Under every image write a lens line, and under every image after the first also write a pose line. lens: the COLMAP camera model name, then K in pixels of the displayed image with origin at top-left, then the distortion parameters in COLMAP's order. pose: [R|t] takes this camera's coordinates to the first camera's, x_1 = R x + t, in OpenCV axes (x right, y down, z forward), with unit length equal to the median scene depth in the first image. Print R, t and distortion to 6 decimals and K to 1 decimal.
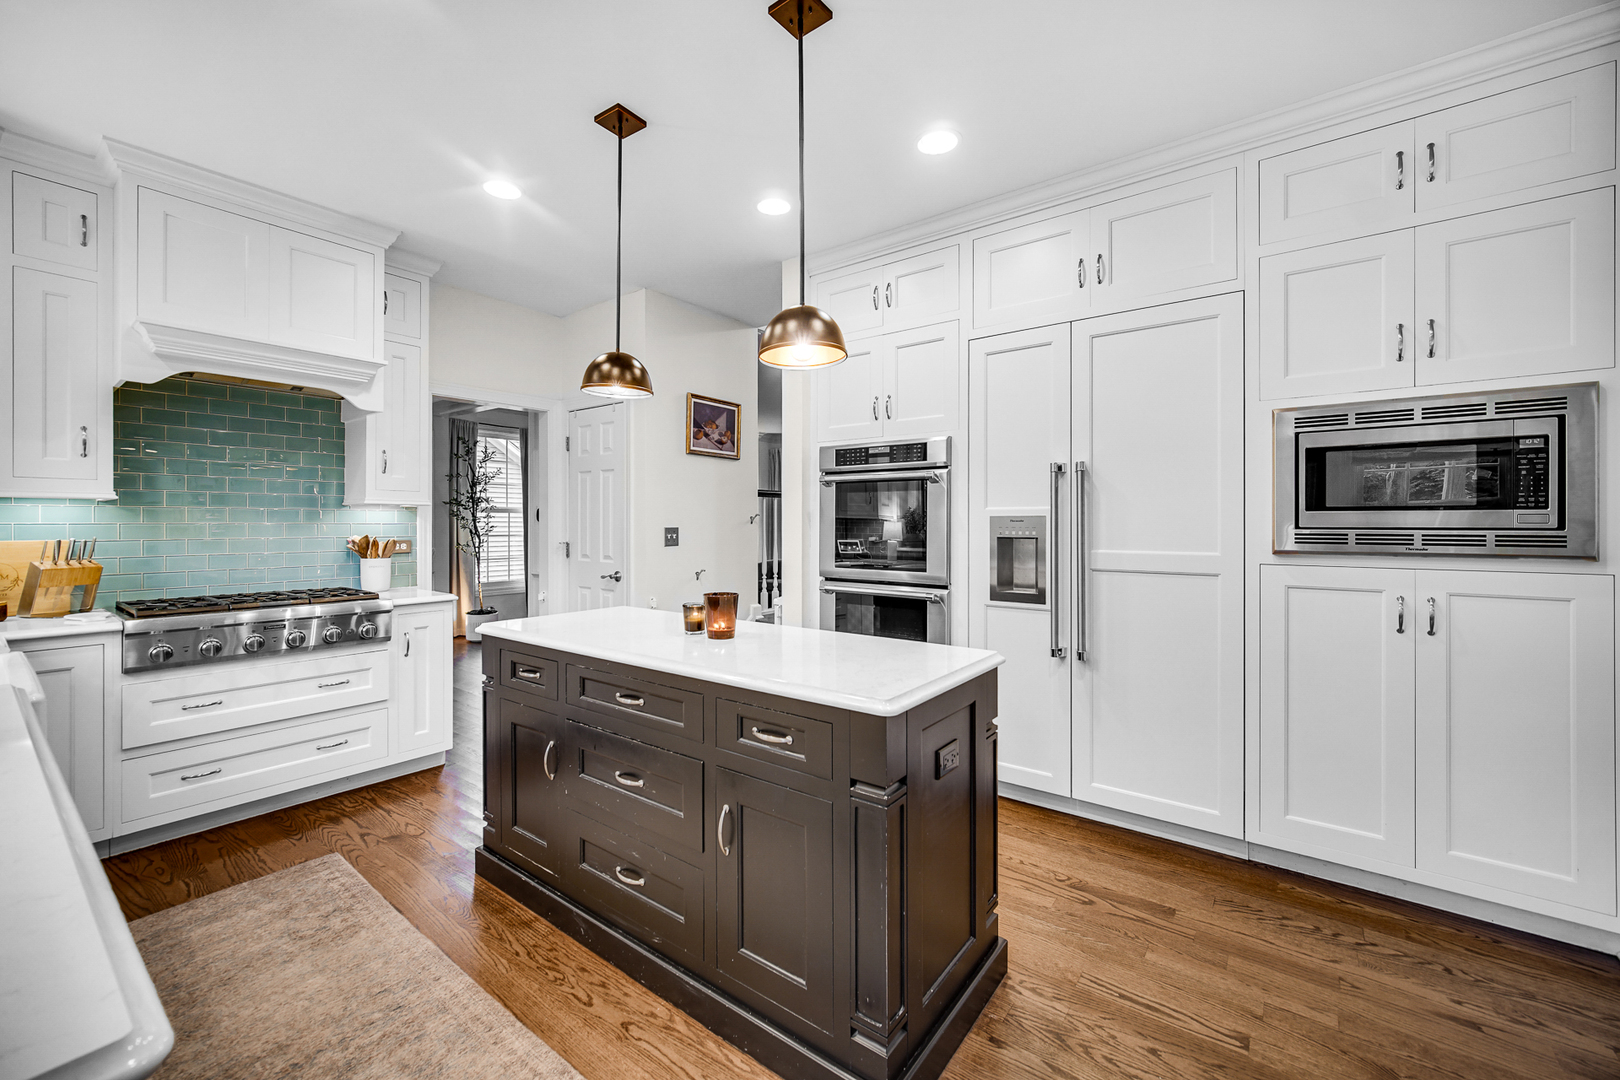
lens RADIAL K [[641.9, 0, 795.6], [0, 641.9, 533.1], [0, 0, 1]] dist [-0.001266, 0.000046]
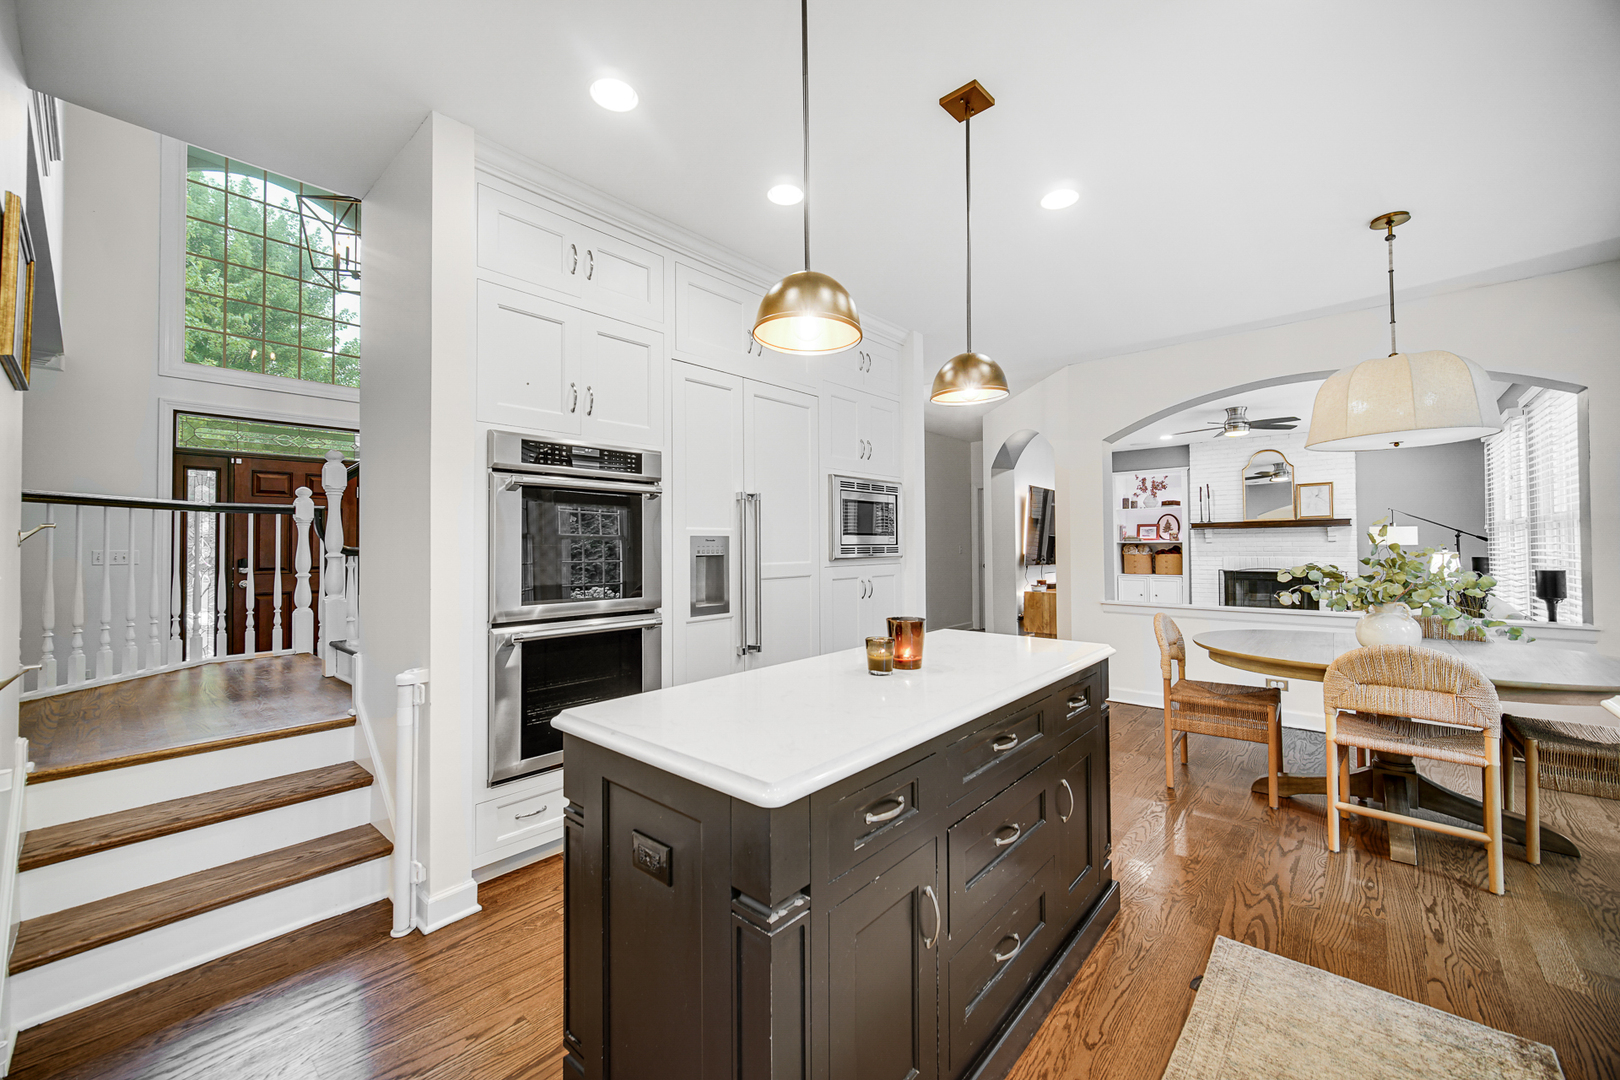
lens RADIAL K [[641.9, 0, 795.6], [0, 641.9, 533.1], [0, 0, 1]] dist [-0.001266, 0.000046]
pose [[0.076678, 0.015625, 0.996933, -0.825170], [0.020639, 0.999638, -0.017255, -0.010388], [-0.996842, 0.021899, 0.076327, 0.863655]]
